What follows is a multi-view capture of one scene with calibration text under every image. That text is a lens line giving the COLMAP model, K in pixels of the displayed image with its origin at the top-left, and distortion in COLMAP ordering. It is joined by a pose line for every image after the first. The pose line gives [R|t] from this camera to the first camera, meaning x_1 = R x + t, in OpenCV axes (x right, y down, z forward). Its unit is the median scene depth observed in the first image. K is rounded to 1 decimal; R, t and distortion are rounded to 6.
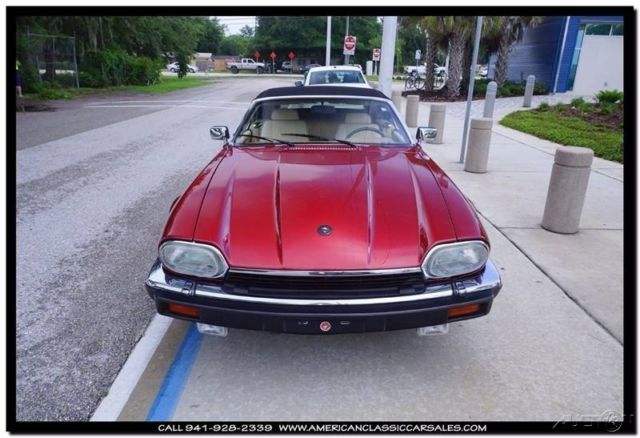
lens RADIAL K [[447.8, 0, 318.6], [0, 447.8, 219.1], [0, 0, 1]] dist [-0.001142, 0.001506]
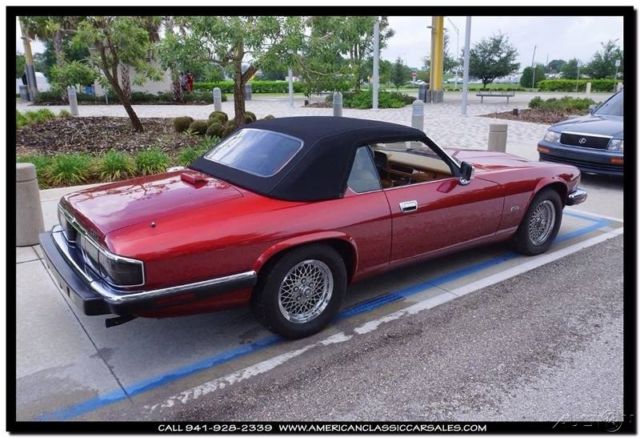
lens RADIAL K [[518.2, 0, 319.5], [0, 518.2, 219.4], [0, 0, 1]] dist [-0.000231, 0.003490]
pose [[-0.590331, -0.224589, 0.775287, -0.810257], [0.261655, 0.855396, 0.447028, -0.607312], [-0.763575, 0.466752, -0.446202, 1.618615]]
